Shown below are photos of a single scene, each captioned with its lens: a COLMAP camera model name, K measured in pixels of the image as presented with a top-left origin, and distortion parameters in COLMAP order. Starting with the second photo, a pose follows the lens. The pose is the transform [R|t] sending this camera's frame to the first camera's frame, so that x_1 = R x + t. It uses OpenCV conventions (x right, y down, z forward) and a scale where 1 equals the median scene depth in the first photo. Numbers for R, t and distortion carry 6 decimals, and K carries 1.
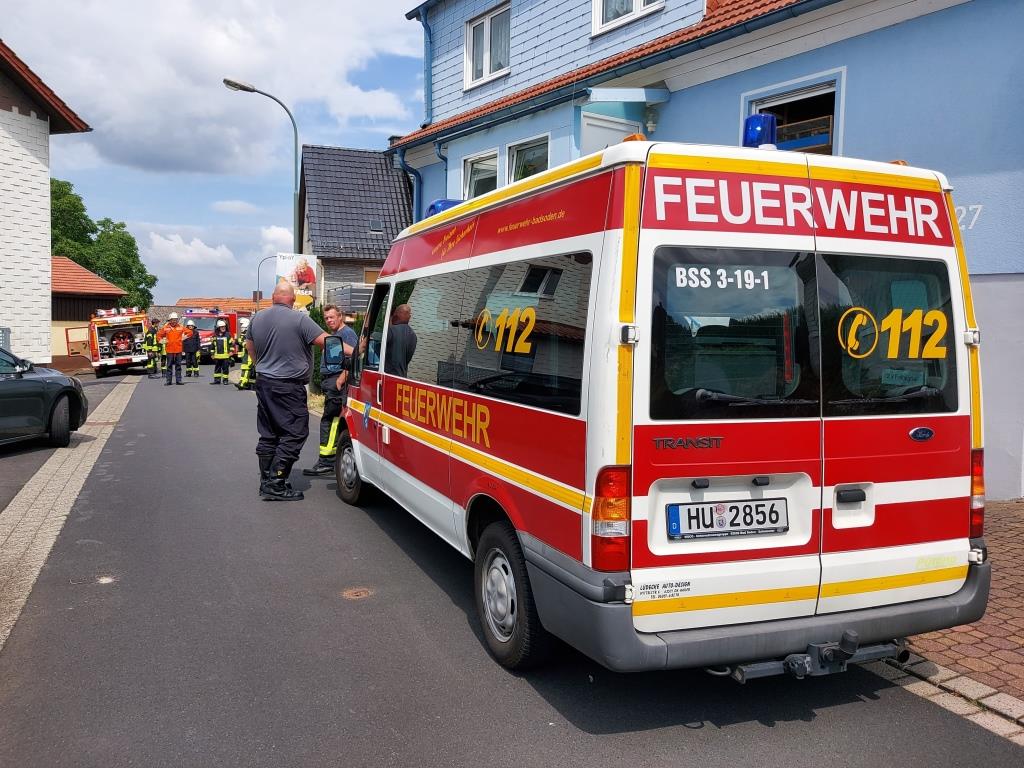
lens RADIAL K [[909.6, 0, 512.0], [0, 909.6, 384.0], [0, 0, 1]] dist [-0.009662, -0.000532]
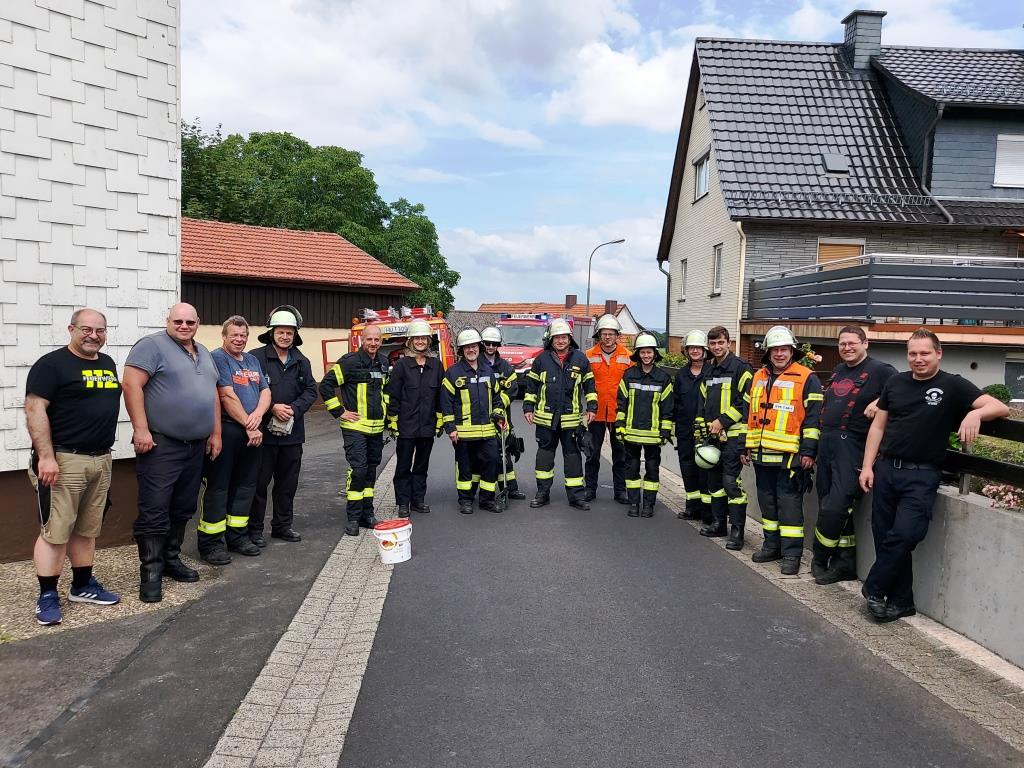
lens RADIAL K [[763.5, 0, 526.0], [0, 763.5, 389.1], [0, 0, 1]] dist [0.000163, -0.004056]
pose [[0.961695, 0.031882, -0.272261, -0.194246], [-0.029888, 0.999487, 0.011470, -0.034432], [0.272487, -0.002893, 0.962155, 0.483815]]
